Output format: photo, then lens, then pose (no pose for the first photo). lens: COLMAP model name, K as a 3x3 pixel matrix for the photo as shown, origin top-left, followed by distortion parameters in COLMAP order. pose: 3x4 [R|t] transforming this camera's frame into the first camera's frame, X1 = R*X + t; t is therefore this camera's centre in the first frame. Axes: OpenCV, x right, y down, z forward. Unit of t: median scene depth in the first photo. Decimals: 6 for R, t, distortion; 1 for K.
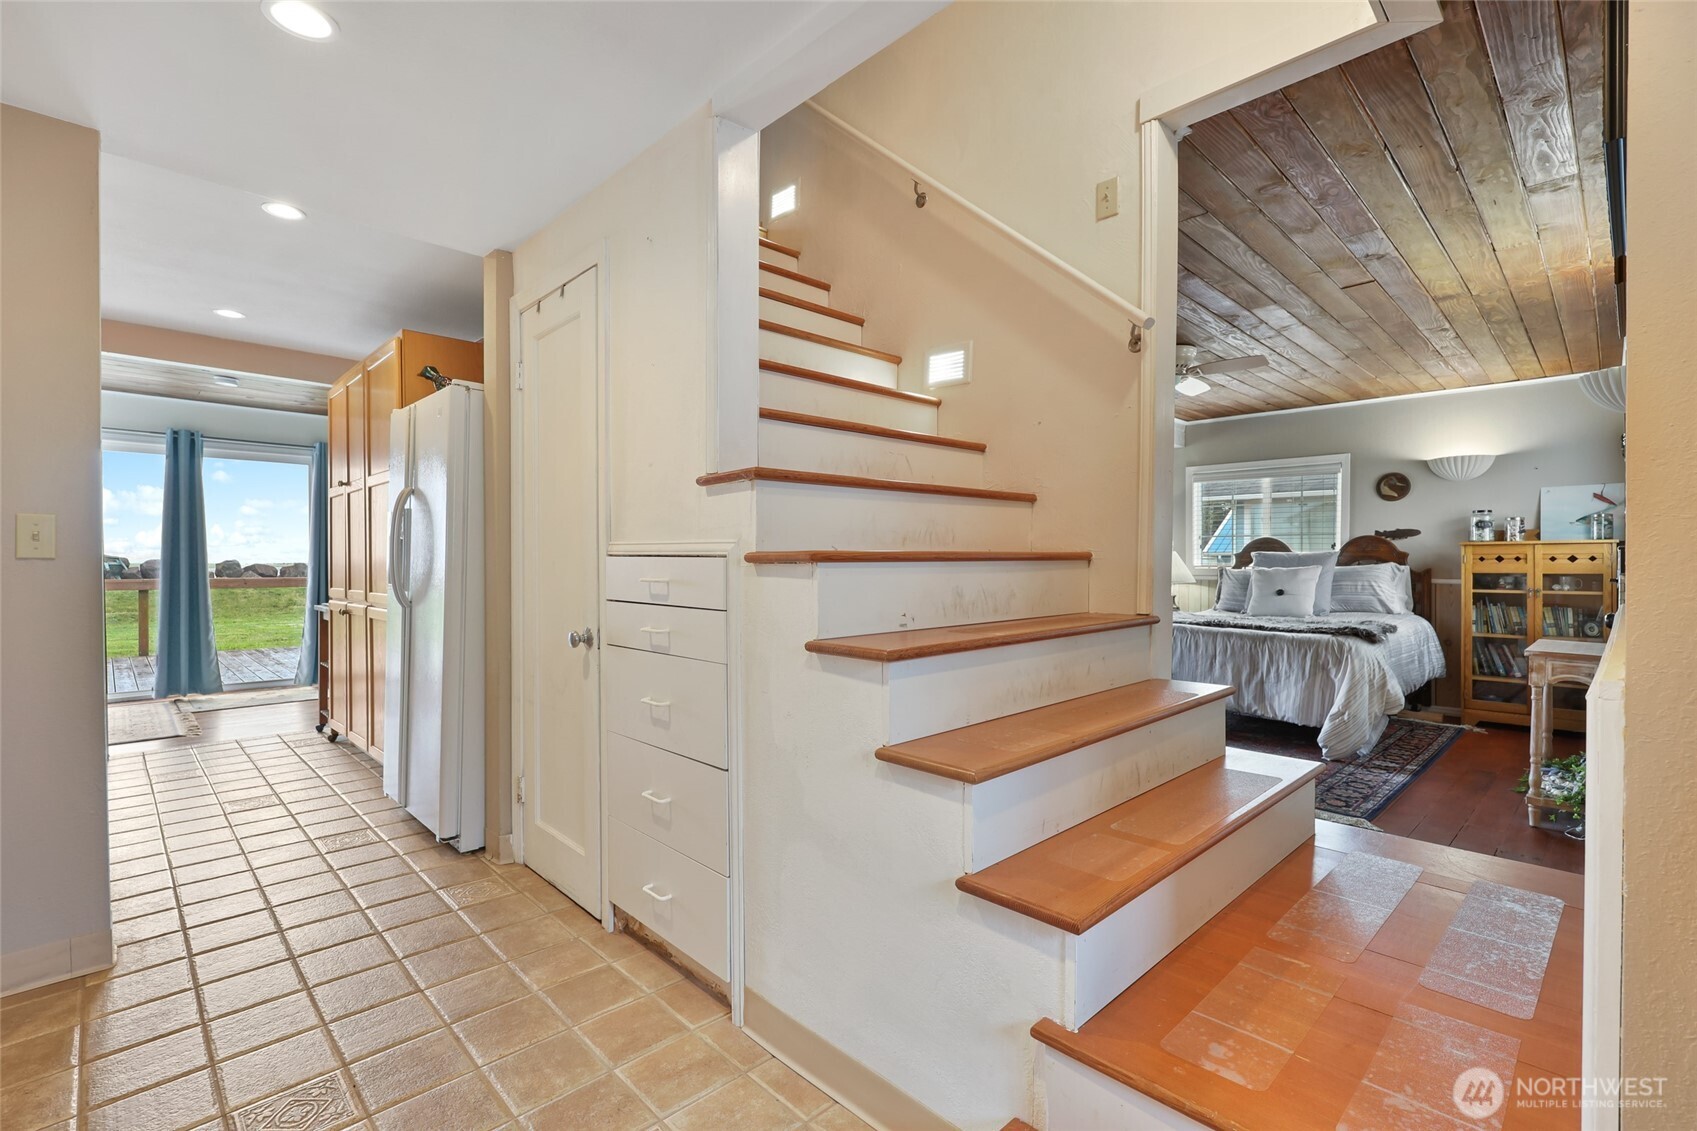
lens RADIAL K [[770.1, 0, 846.3], [0, 770.1, 573.1], [0, 0, 1]] dist [-0.001434, -0.000219]
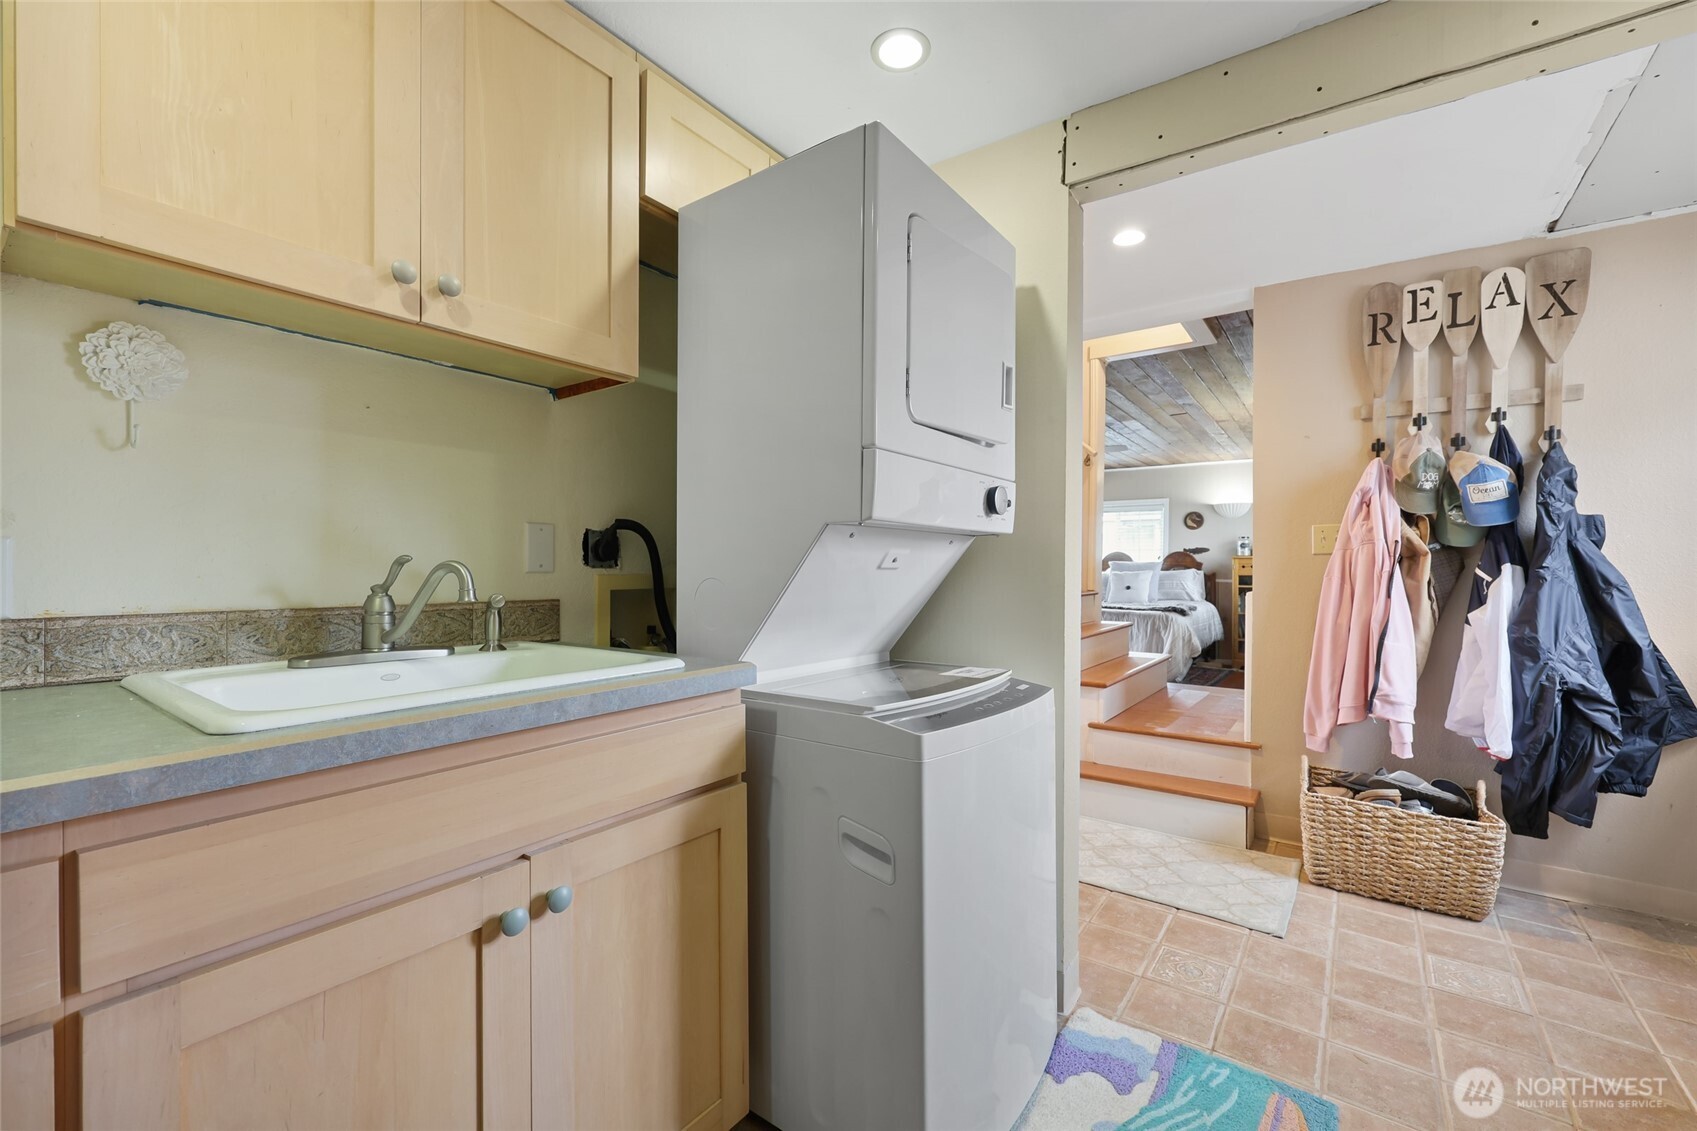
lens RADIAL K [[705.5, 0, 849.2], [0, 705.5, 570.1], [0, 0, 1]] dist [-0.000659, -0.000405]
pose [[0.985818, 0.006432, 0.167692, -0.251406], [-0.004722, 0.999933, -0.010596, 0.008376], [-0.167749, 0.009654, 0.985783, -0.337432]]
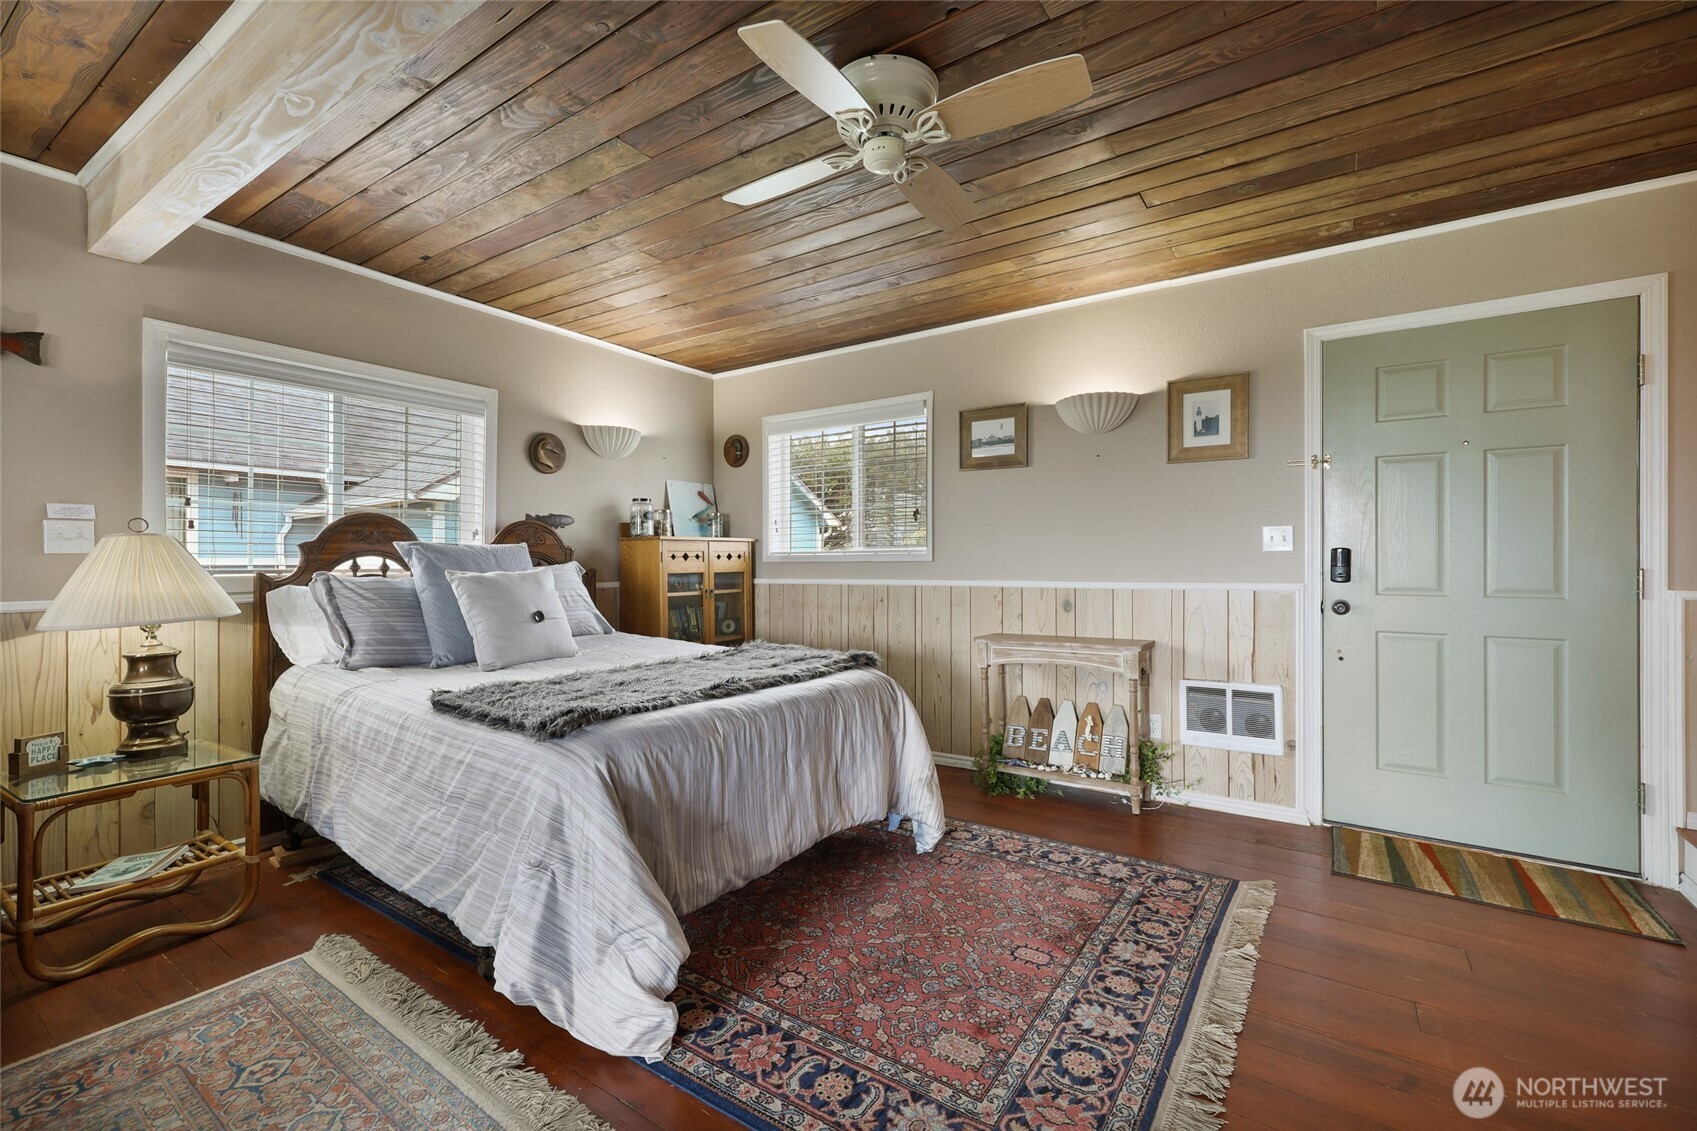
lens RADIAL K [[709.1, 0, 852.7], [0, 709.1, 560.0], [0, 0, 1]] dist [0.001288, 0.000227]
pose [[-0.207819, -0.001999, 0.978165, 0.021937], [0.016238, 0.999853, 0.005493, -0.015578], [-0.978032, 0.017025, -0.207756, 0.965159]]
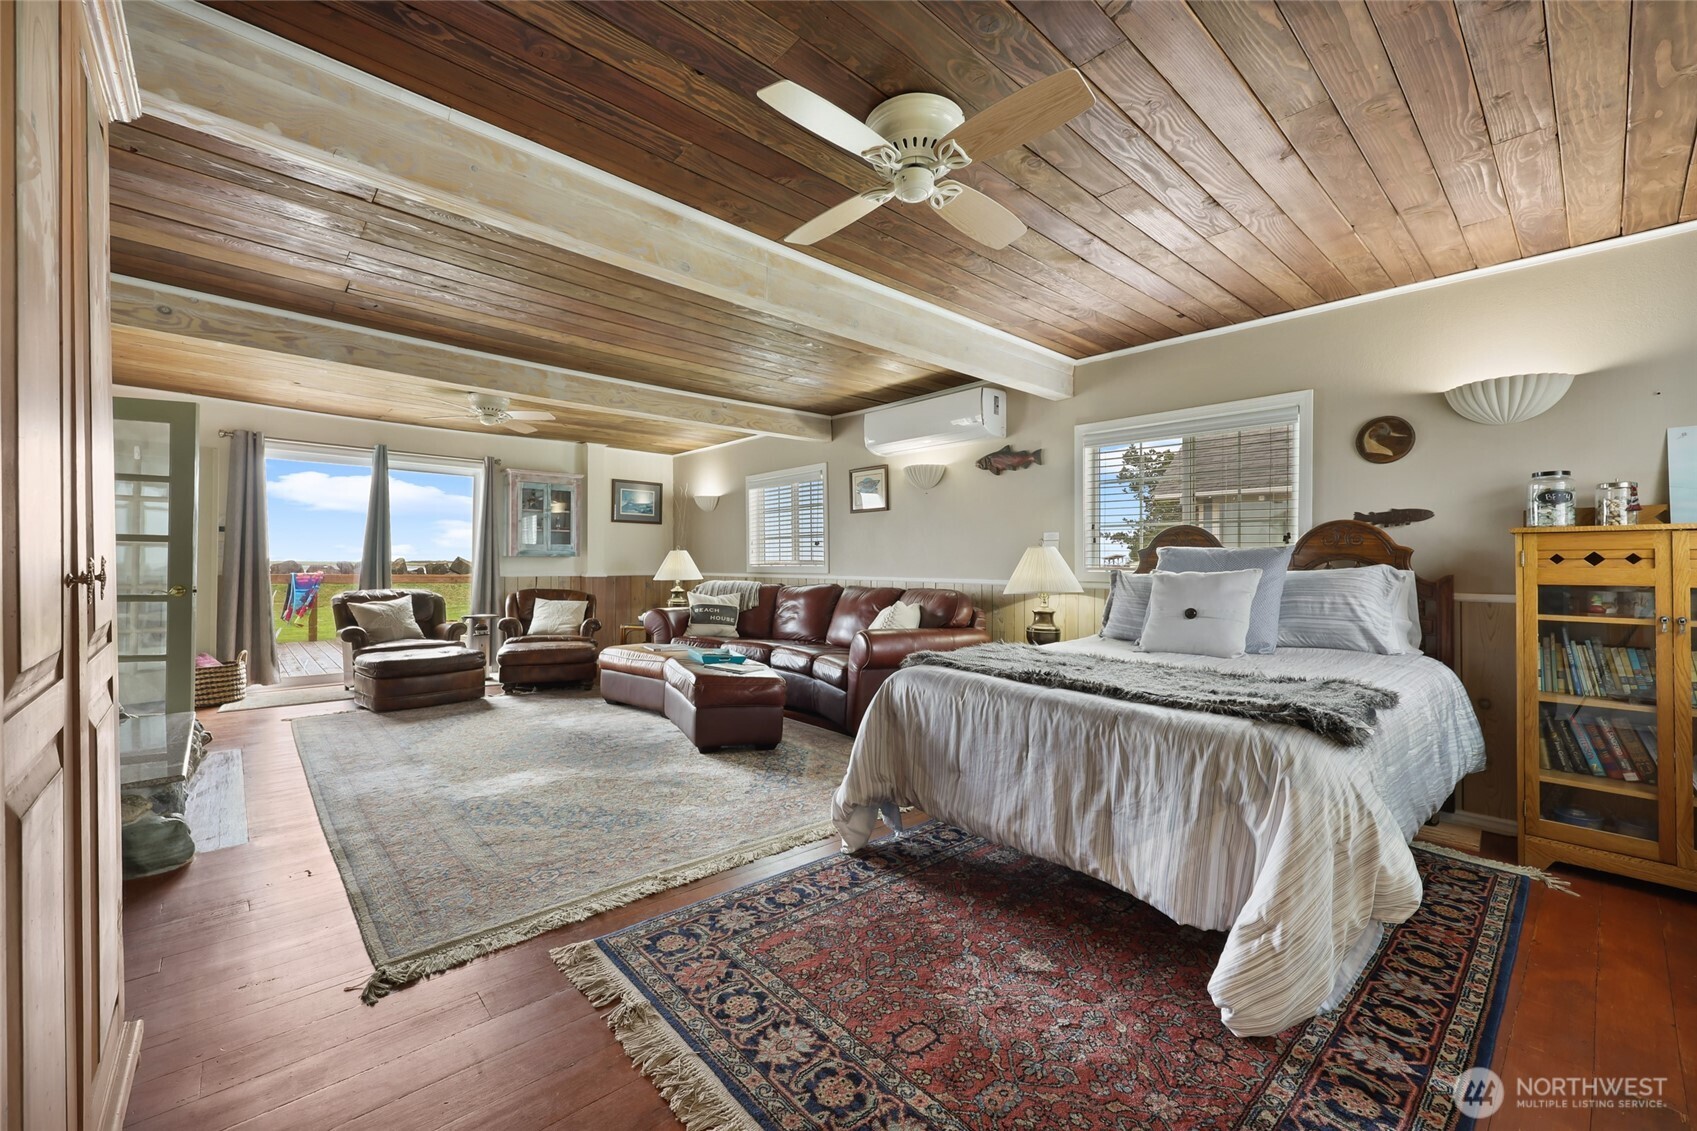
lens RADIAL K [[688.6, 0, 848.5], [0, 688.6, 565.5], [0, 0, 1]] dist [-0.000624, -0.000200]
pose [[0.999294, 0.007674, -0.036772, 0.347219], [-0.008171, 0.999877, -0.013400, -0.002897], [0.036665, 0.013691, 0.999234, 0.499193]]
